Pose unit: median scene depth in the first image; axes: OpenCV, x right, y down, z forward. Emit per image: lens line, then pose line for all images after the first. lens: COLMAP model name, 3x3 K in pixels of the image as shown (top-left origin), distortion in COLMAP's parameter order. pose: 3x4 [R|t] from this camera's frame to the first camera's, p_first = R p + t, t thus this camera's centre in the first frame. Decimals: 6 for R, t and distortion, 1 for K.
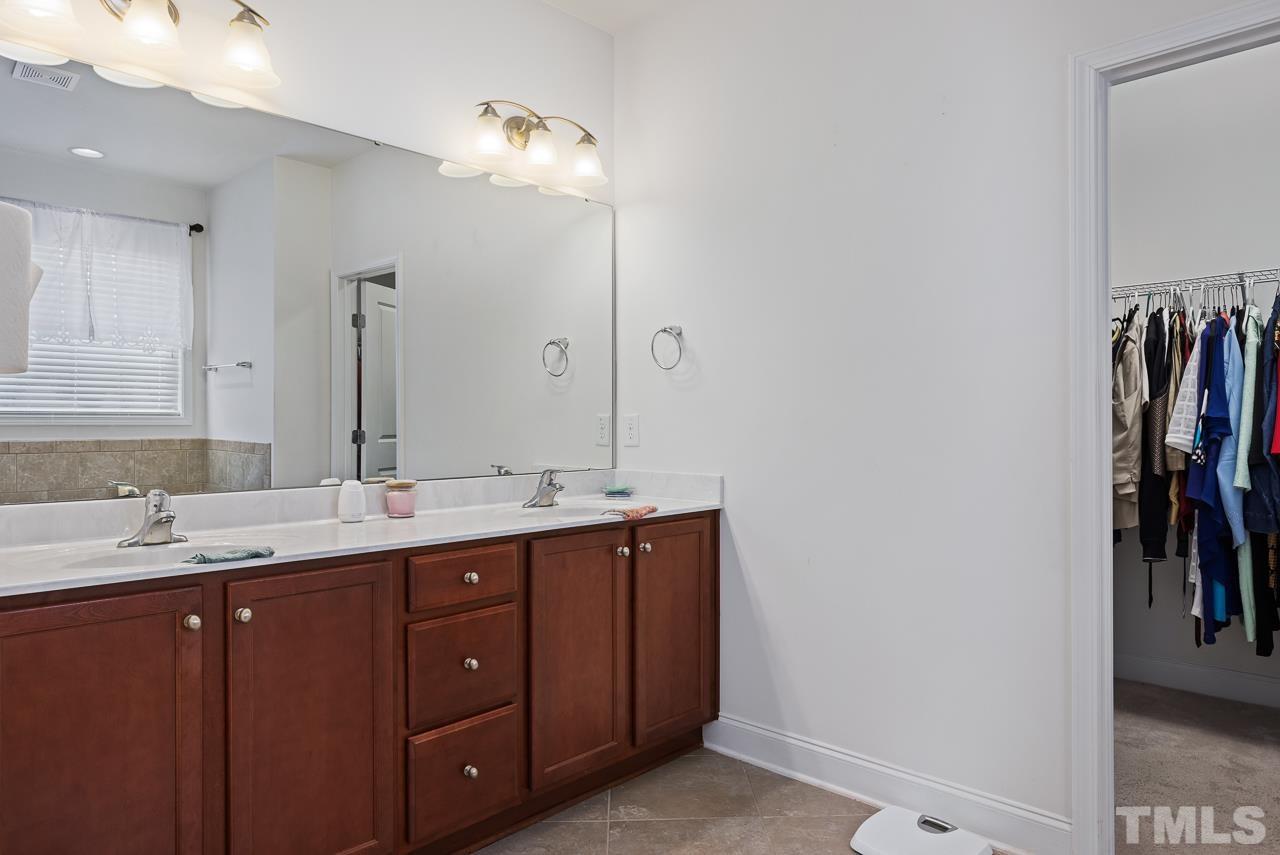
lens RADIAL K [[805.0, 0, 640.0], [0, 805.0, 427.5], [0, 0, 1]] dist [0.001219, -0.000445]
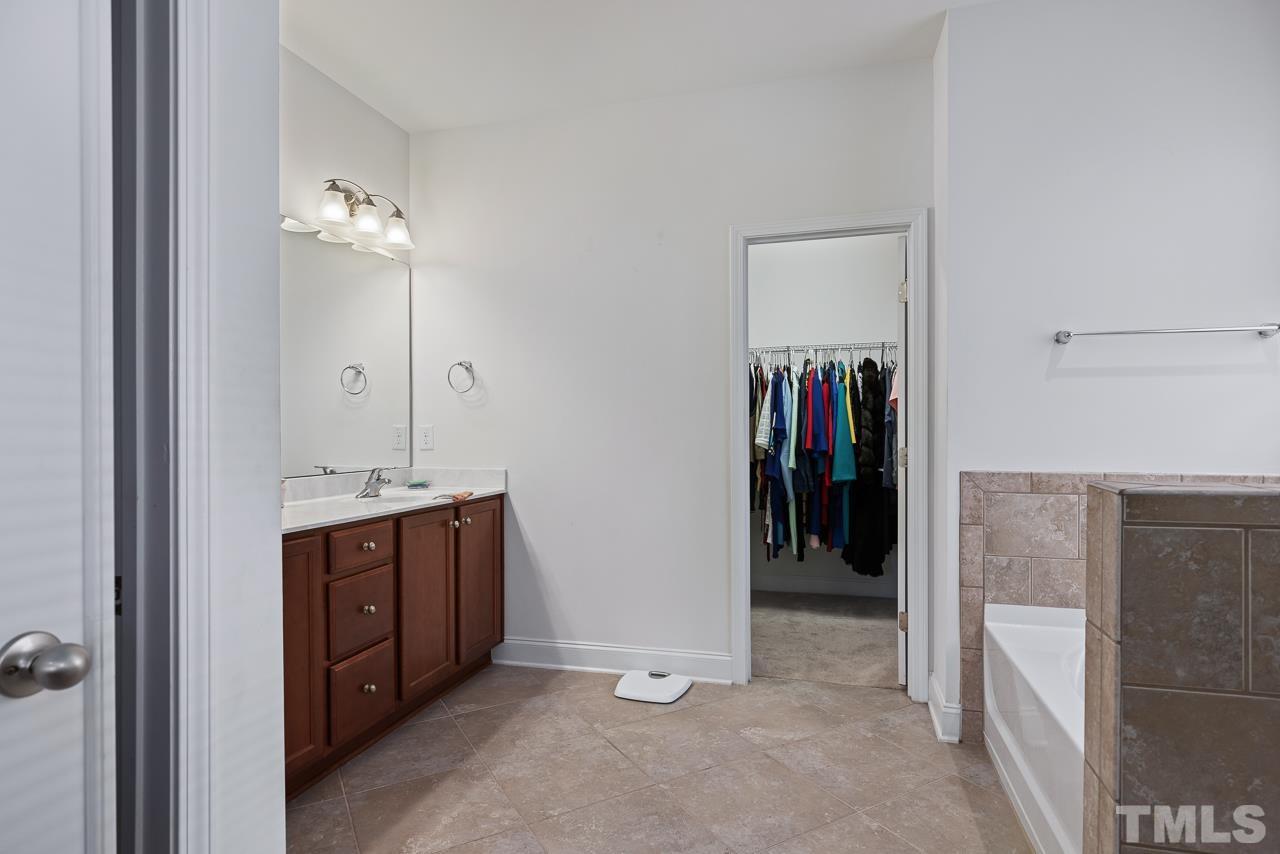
lens RADIAL K [[698.2, 0, 645.8], [0, 698.2, 437.8], [0, 0, 1]] dist [0.000066, 0.000024]
pose [[0.875035, -0.005090, 0.484034, -0.280501], [0.003748, 0.999986, 0.003740, 0.000936], [-0.484046, -0.001458, 0.875041, -0.194453]]
